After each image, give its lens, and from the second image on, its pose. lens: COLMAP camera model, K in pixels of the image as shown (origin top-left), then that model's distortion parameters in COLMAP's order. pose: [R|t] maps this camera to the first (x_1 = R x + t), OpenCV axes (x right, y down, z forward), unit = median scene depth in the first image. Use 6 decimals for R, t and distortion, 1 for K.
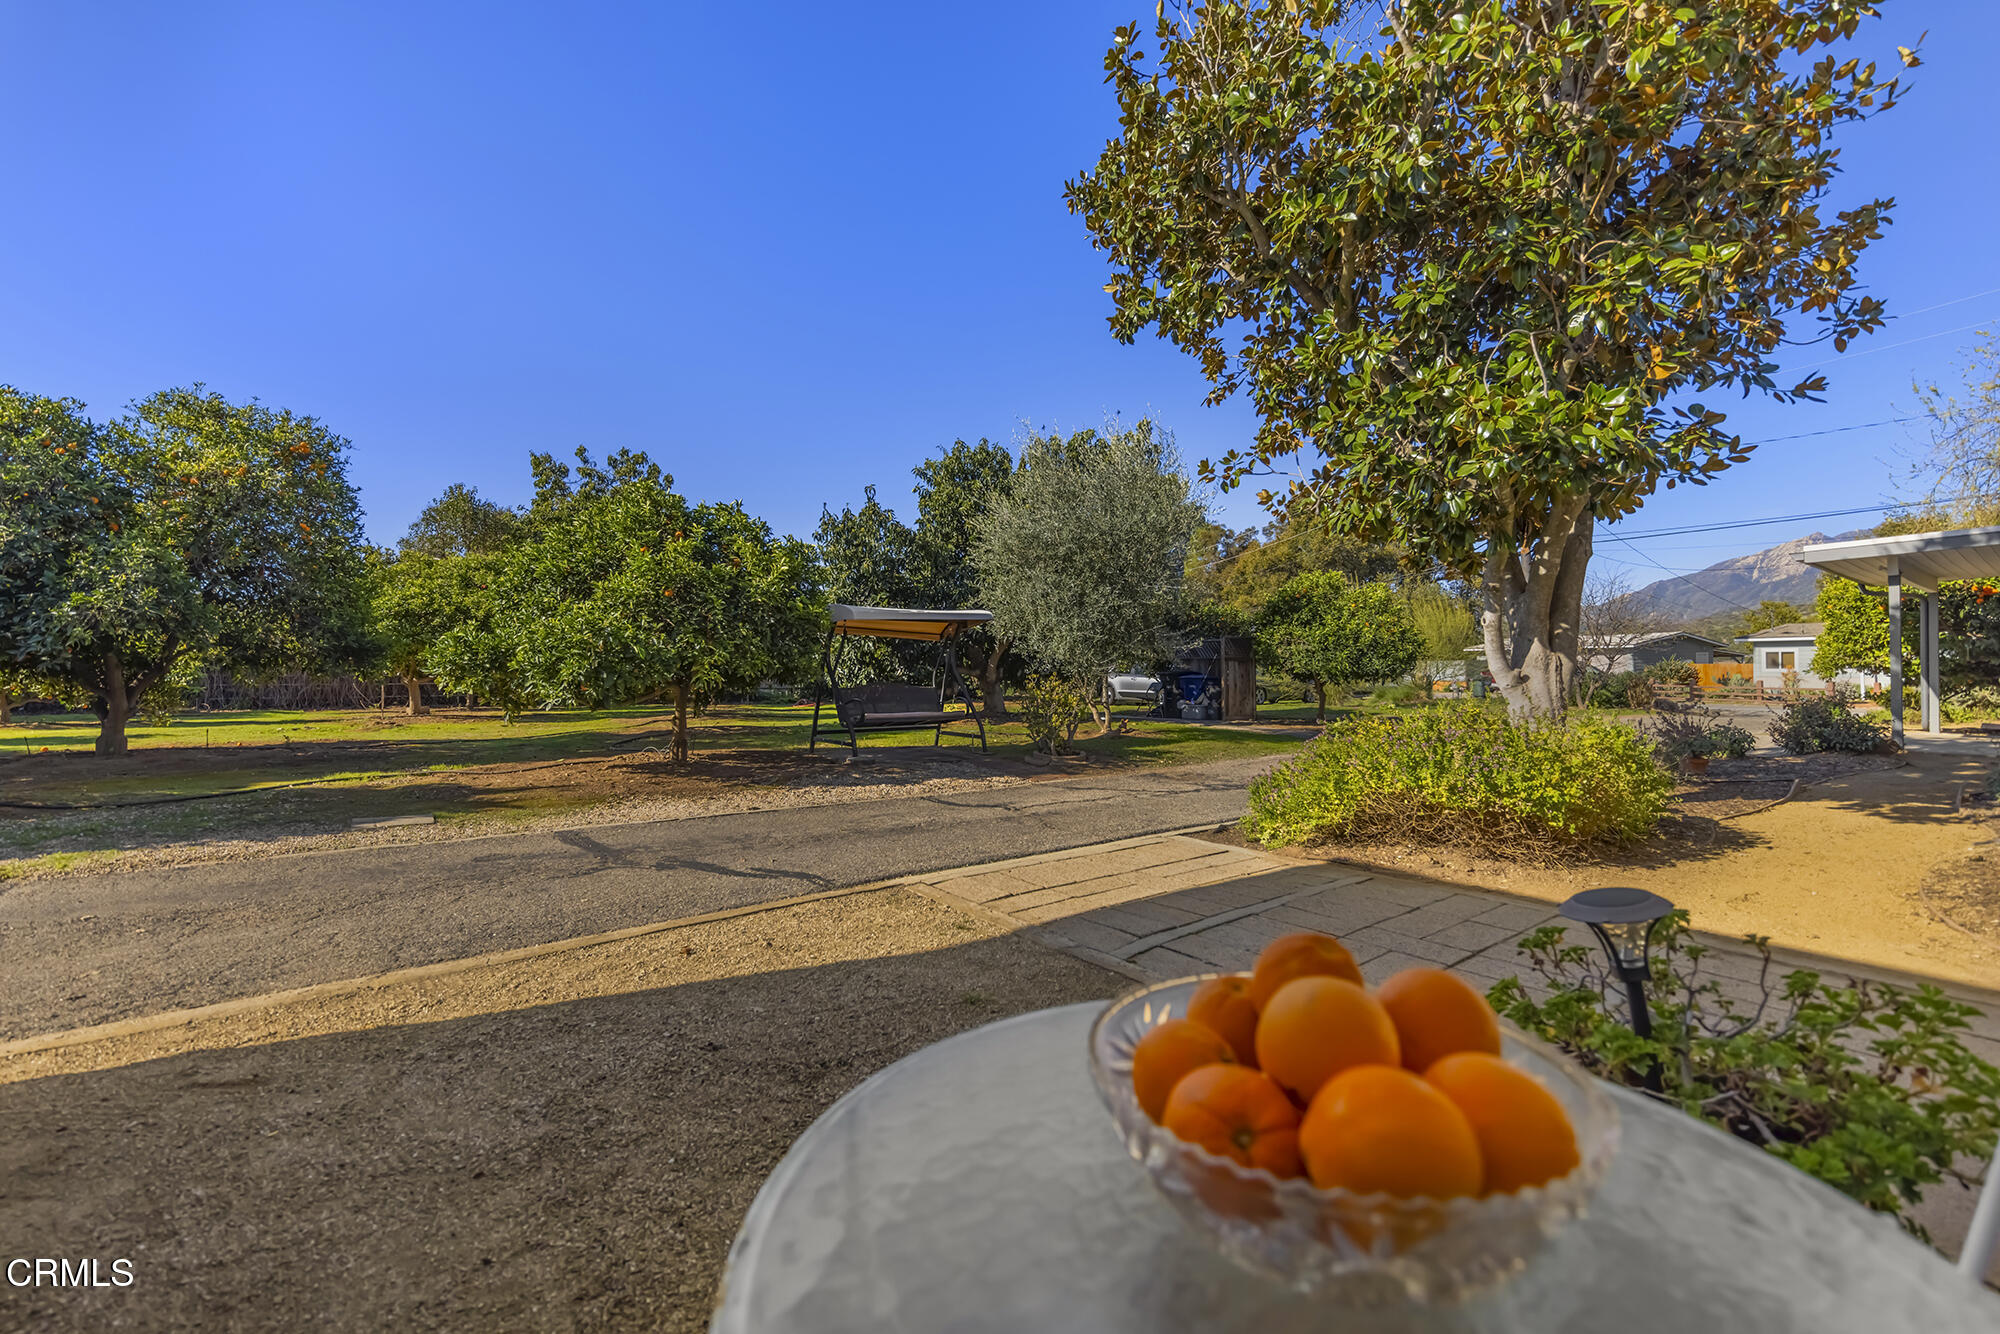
lens RADIAL K [[850.4, 0, 1000.0], [0, 850.4, 667.0], [0, 0, 1]] dist [0.010623, -0.000132]
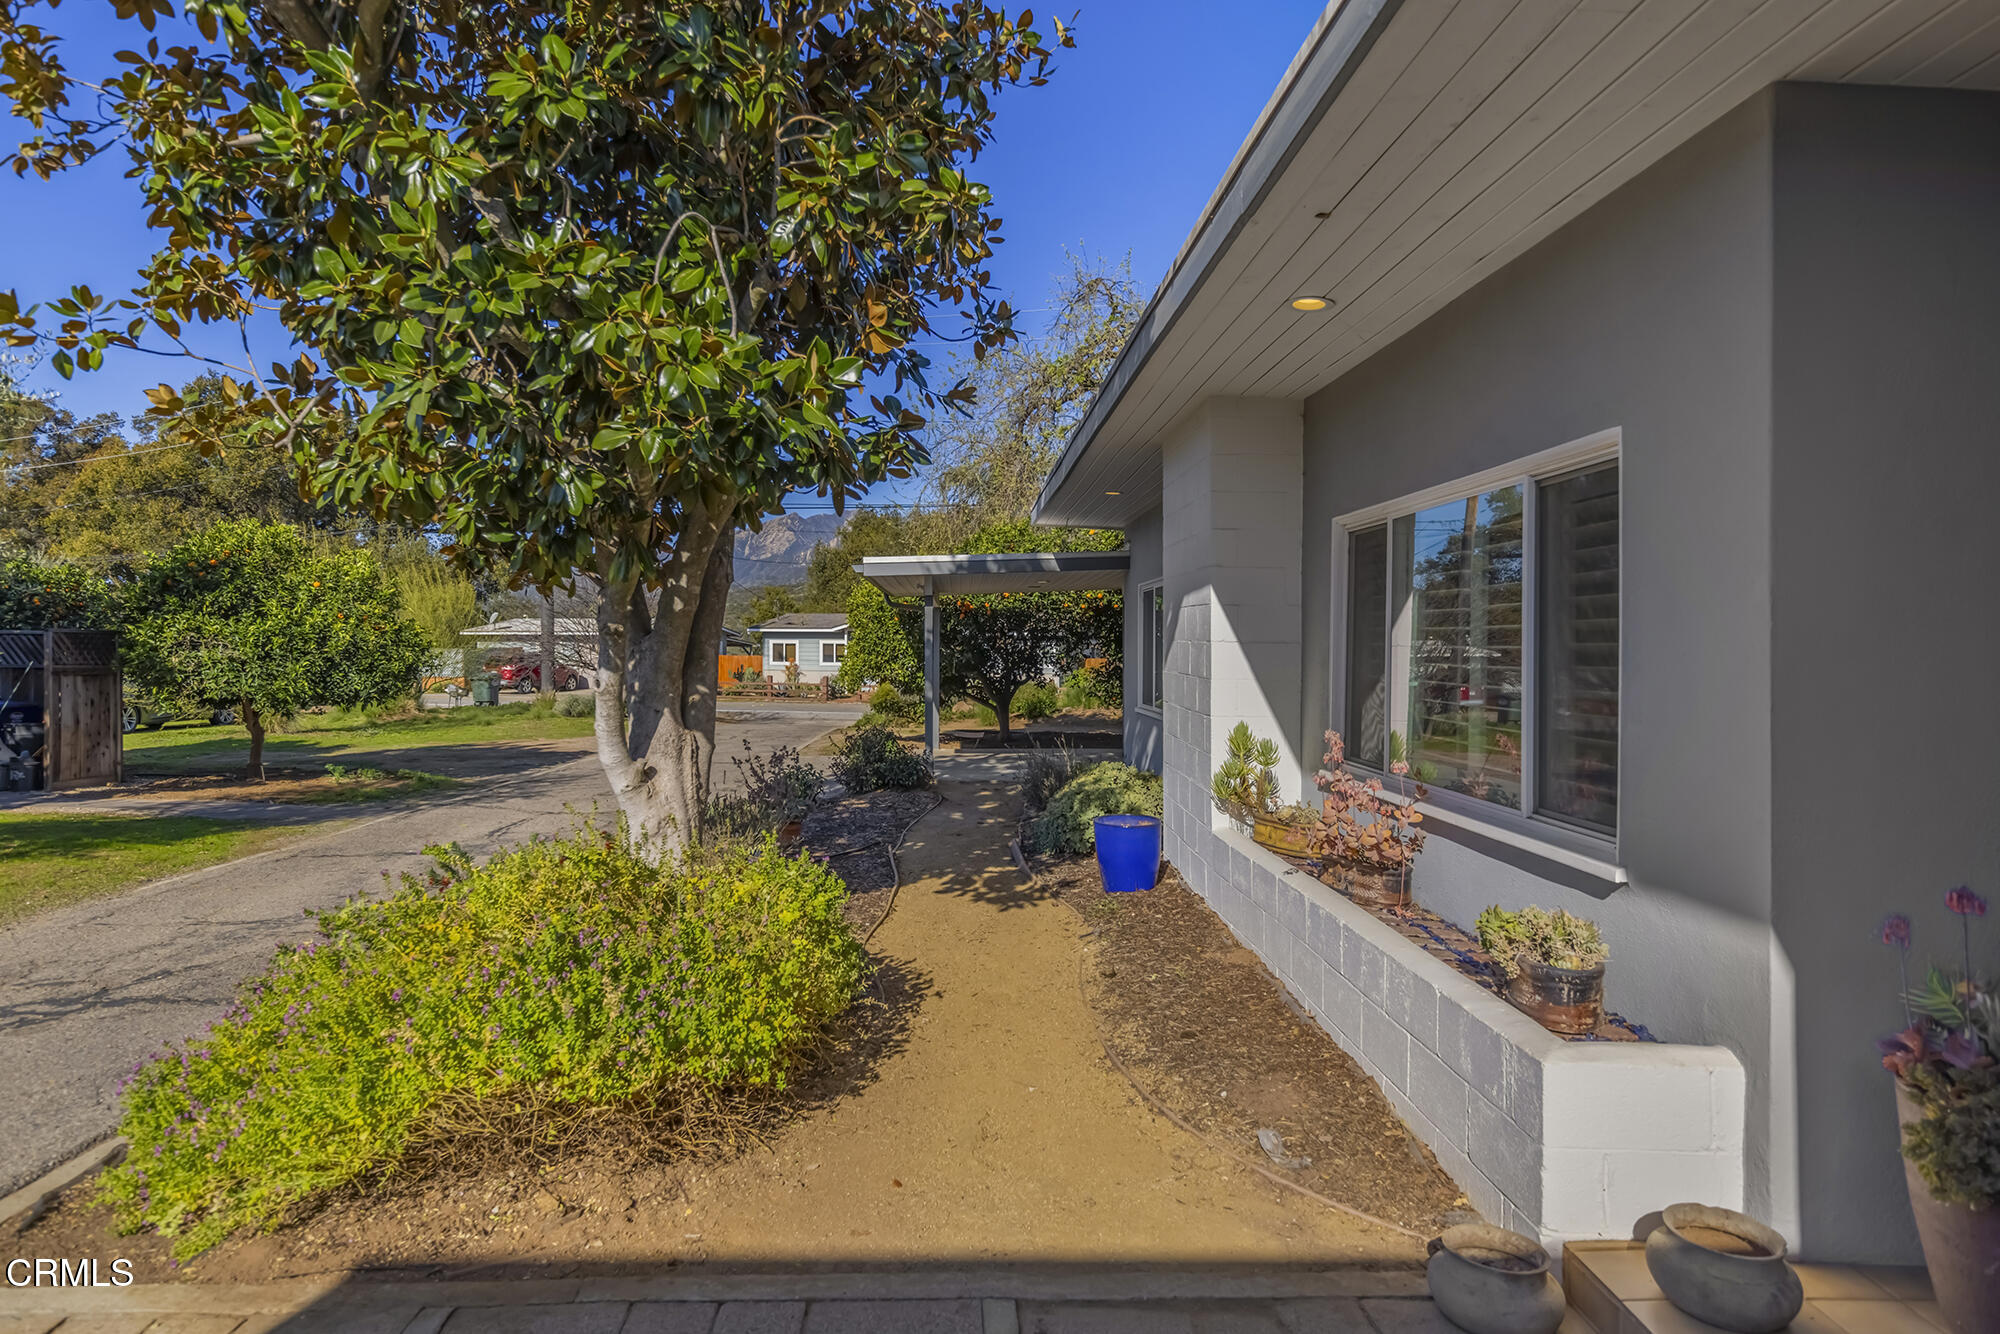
lens RADIAL K [[1186.6, 0, 999.7], [0, 1186.6, 646.4], [0, 0, 1]] dist [0.006180, -0.000030]
pose [[0.596364, 0.010302, 0.802648, 0.057032], [-0.010755, 0.999930, -0.004842, -0.065853], [-0.802642, -0.005745, 0.596433, 0.232806]]
